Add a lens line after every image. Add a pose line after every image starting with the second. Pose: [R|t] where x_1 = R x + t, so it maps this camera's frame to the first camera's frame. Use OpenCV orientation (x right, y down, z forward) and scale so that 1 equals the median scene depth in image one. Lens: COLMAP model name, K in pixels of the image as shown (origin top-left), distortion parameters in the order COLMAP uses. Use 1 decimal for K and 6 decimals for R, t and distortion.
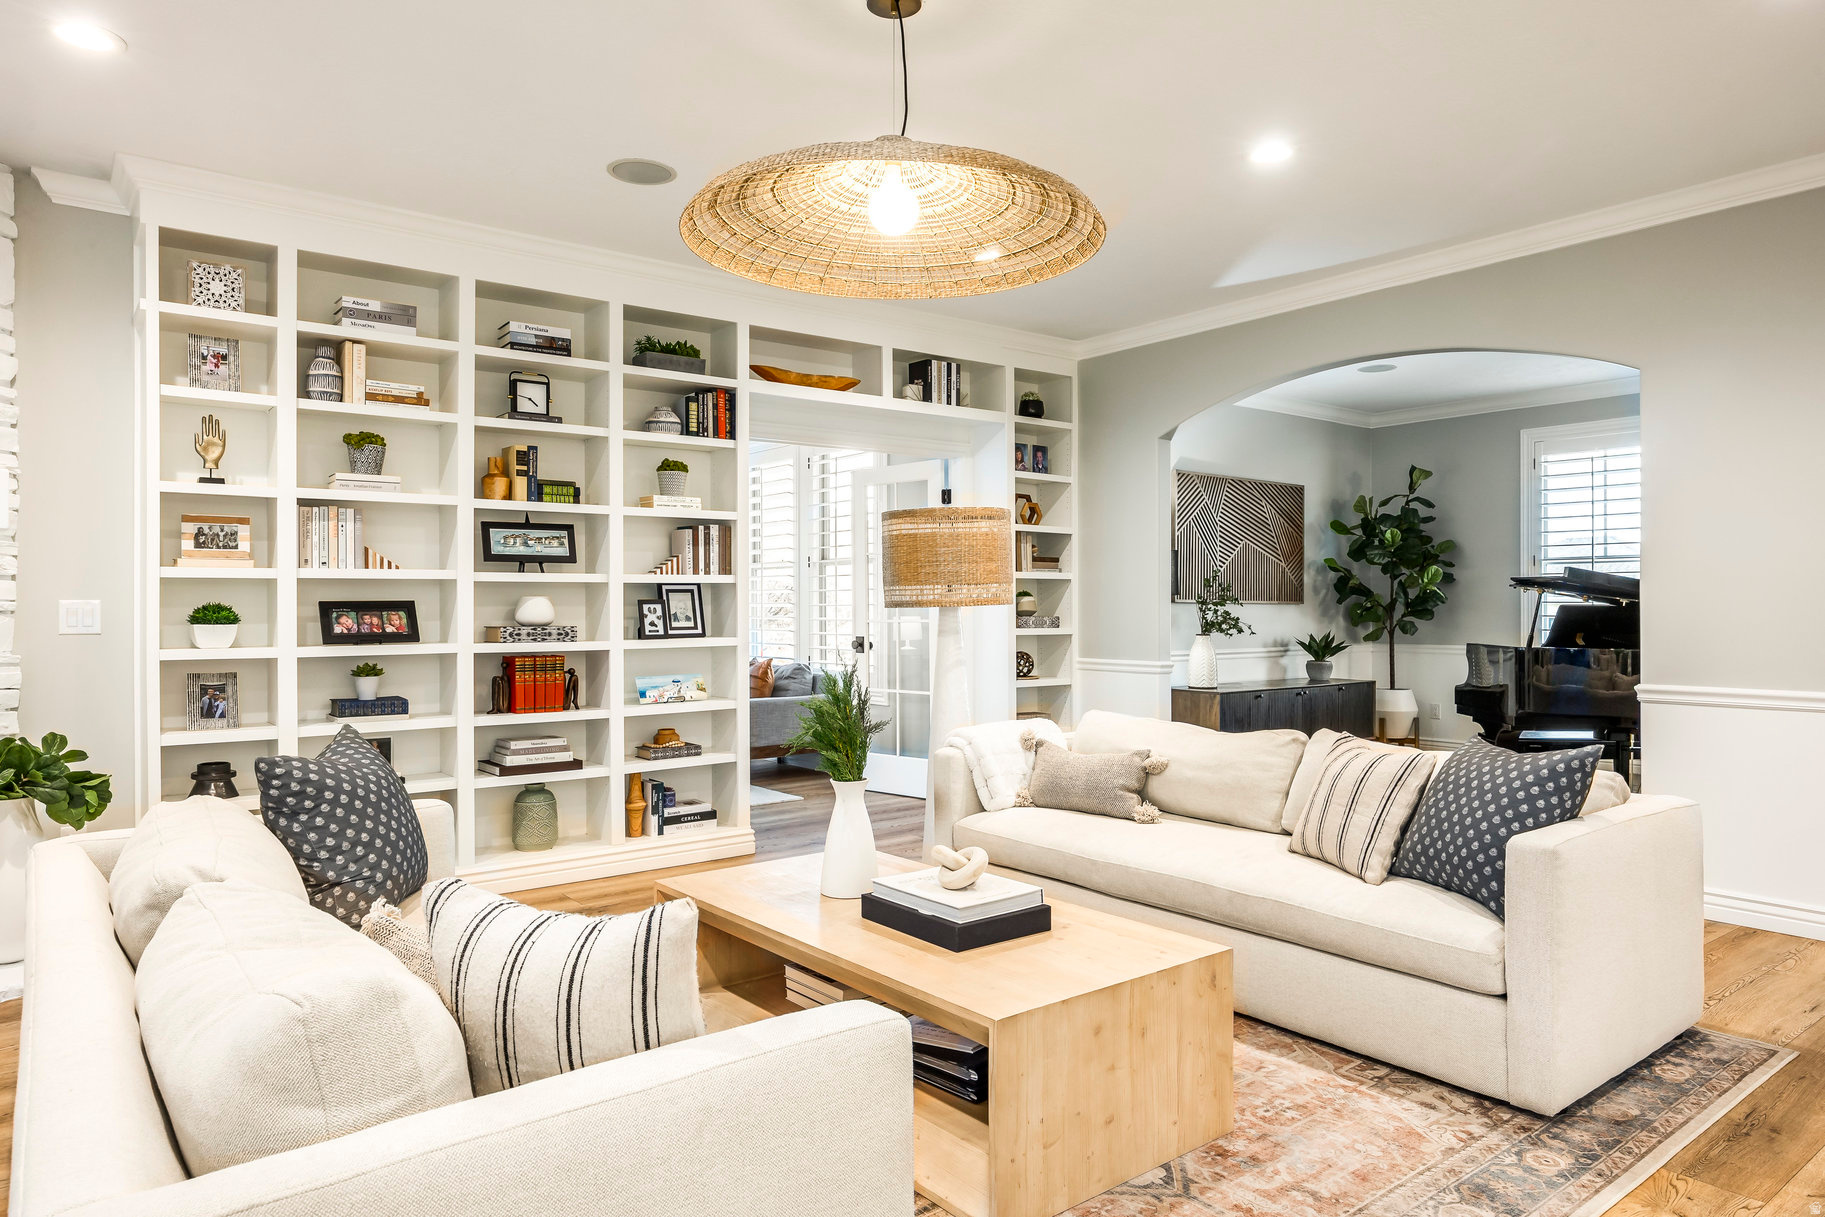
lens RADIAL K [[1153.4, 0, 917.7], [0, 1153.4, 605.6], [0, 0, 1]] dist [-0.003675, 0.002217]
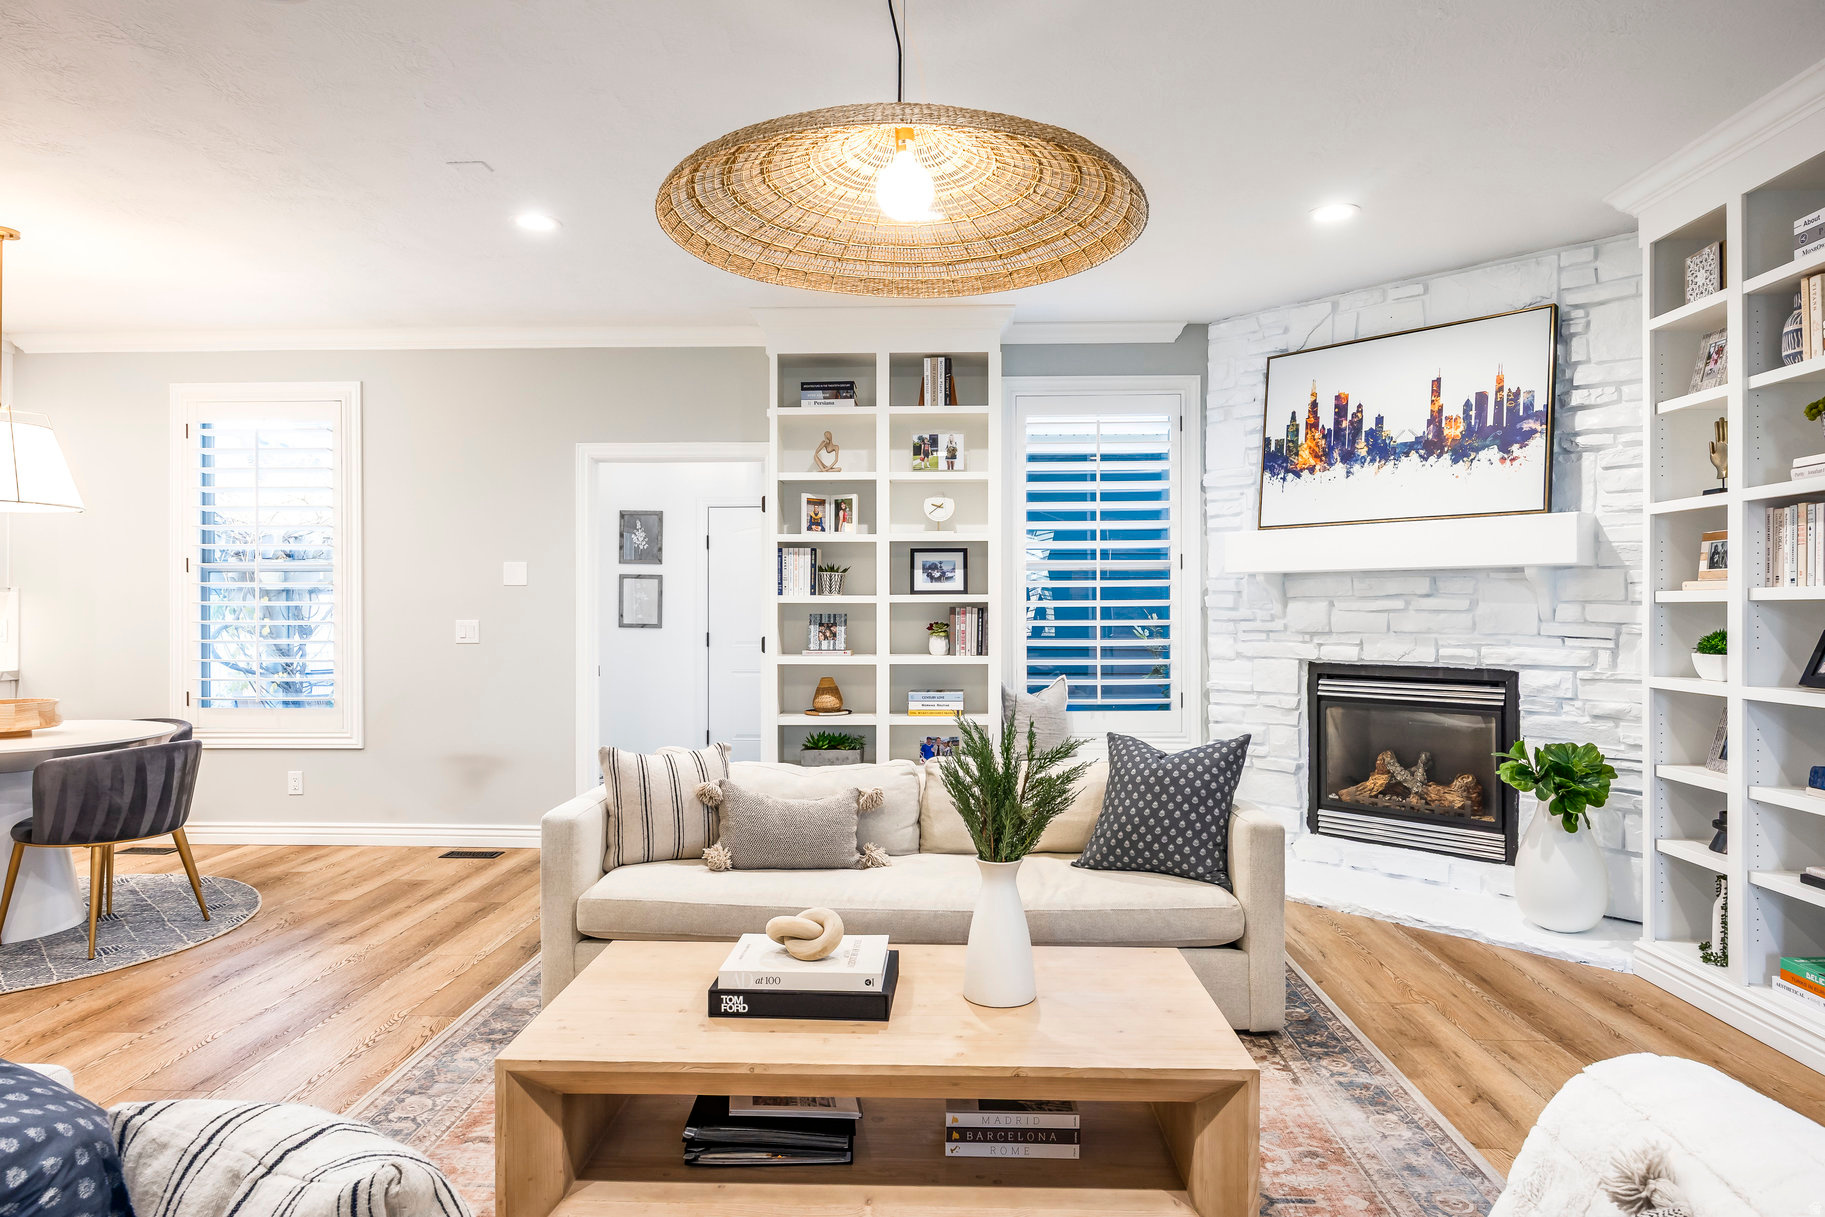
lens RADIAL K [[1076.1, 0, 928.2], [0, 1076.1, 605.5], [0, 0, 1]] dist [-0.002573, 0.000734]
pose [[-0.636856, -0.000962, -0.770982, 0.363782], [0.001009, 0.999997, -0.002081, -0.017512], [0.770982, -0.002103, -0.636854, 0.929975]]
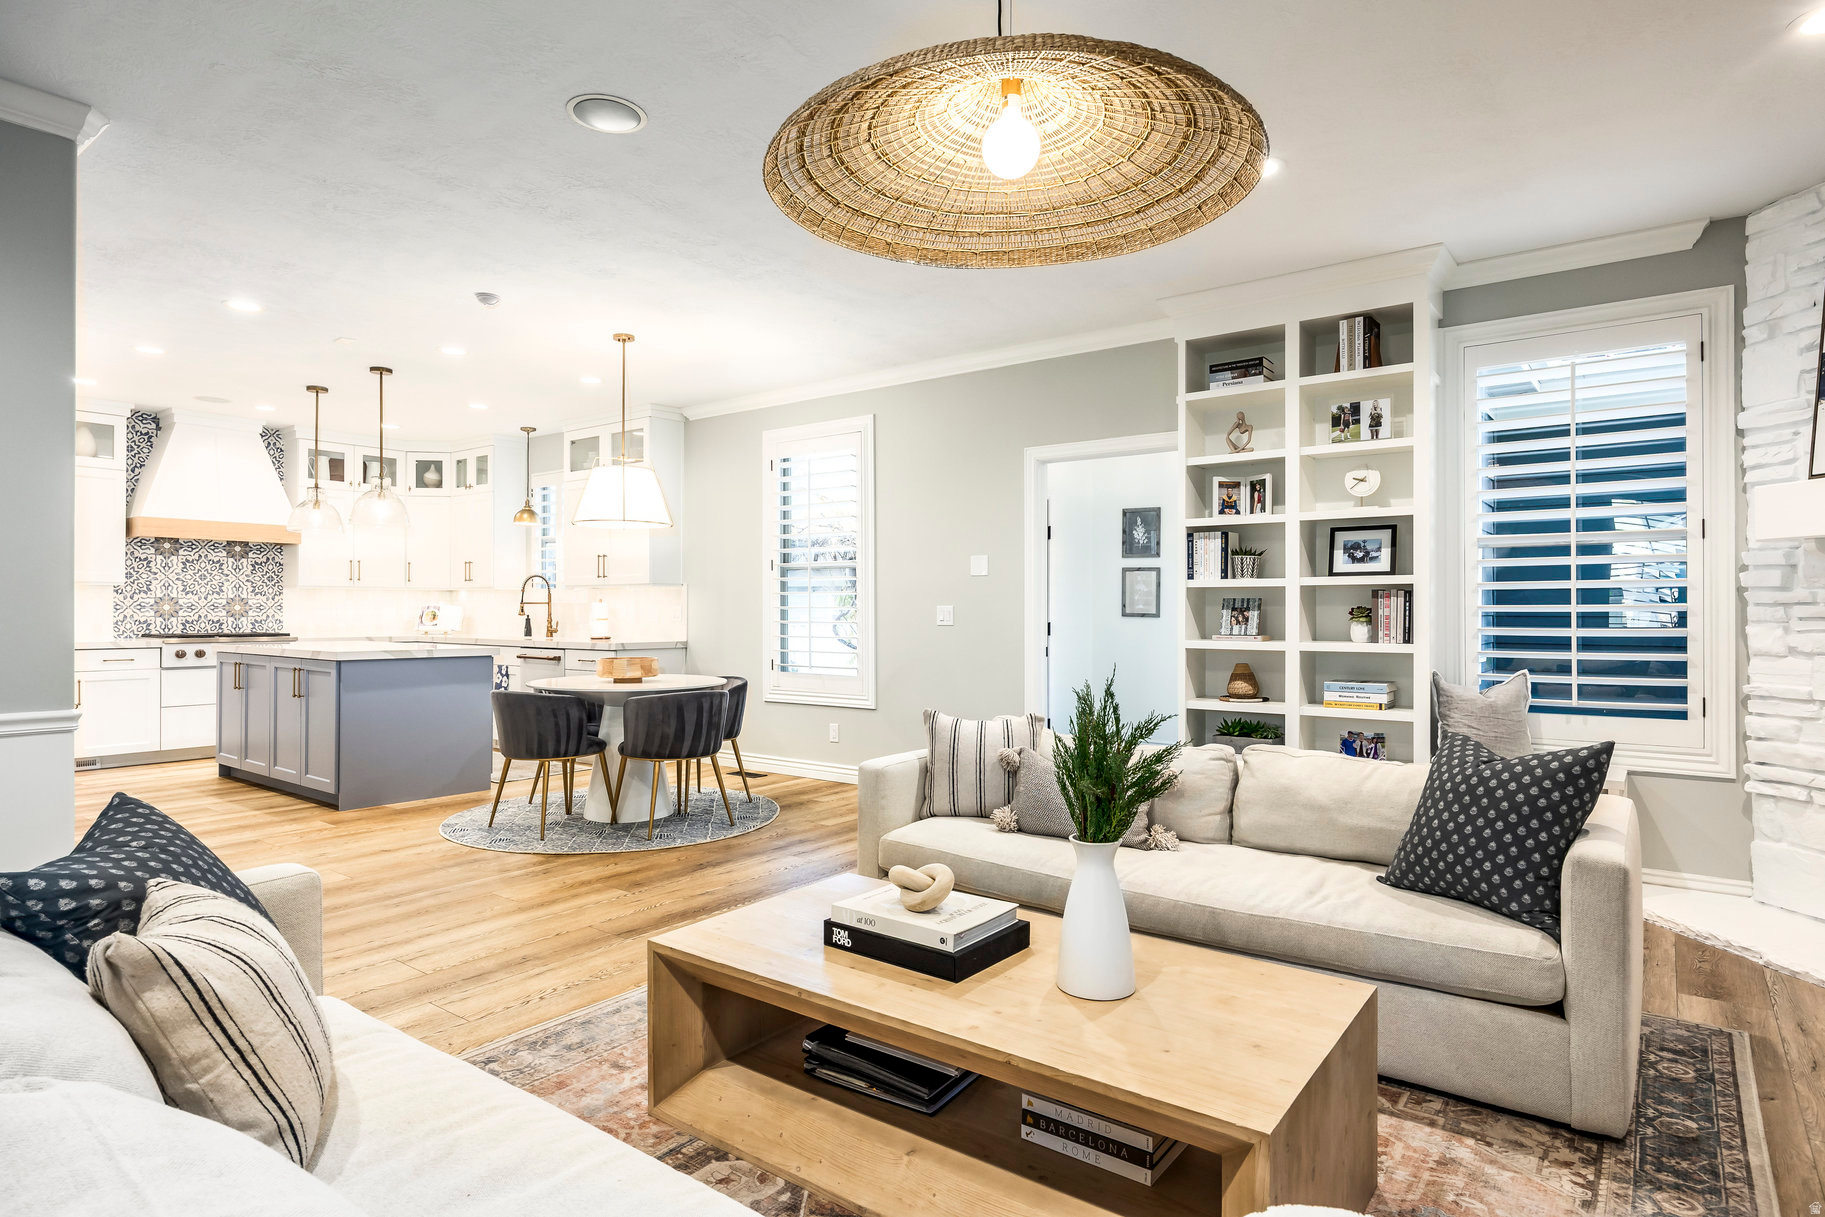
lens RADIAL K [[999.2, 0, 926.9], [0, 999.2, 604.8], [0, 0, 1]] dist [-0.002428, 0.000185]
pose [[-0.963558, -0.000769, -0.267499, 0.146380], [0.000309, 0.999992, -0.003989, -0.000478], [0.267500, -0.003927, -0.963550, 1.031406]]
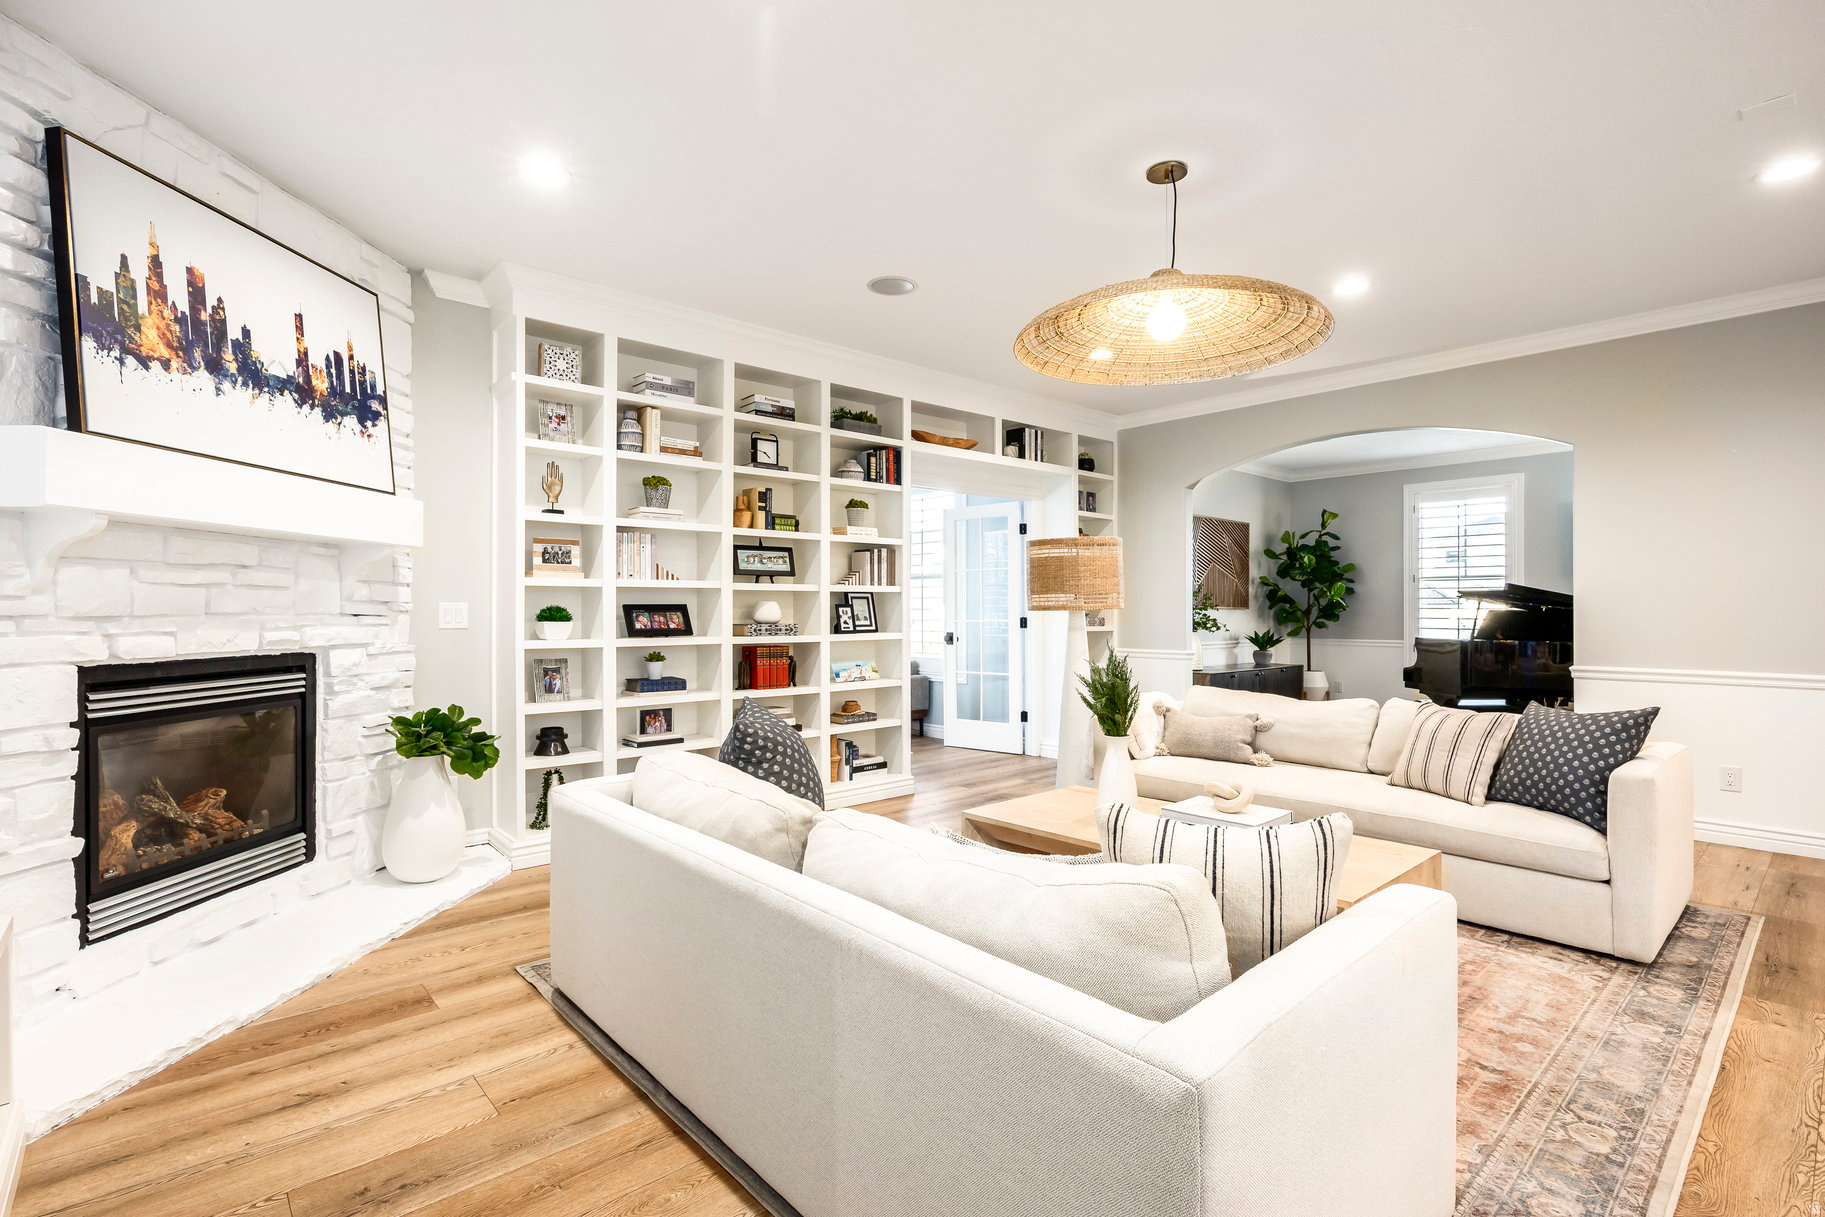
lens RADIAL K [[867.6, 0, 921.3], [0, 867.6, 608.3], [0, 0, 1]] dist [-0.004595, -0.000594]
pose [[0.997491, 0.003207, 0.070723, -0.234399], [-0.003061, 0.999993, -0.002169, 0.001663], [-0.070730, 0.001947, 0.997494, -0.009191]]
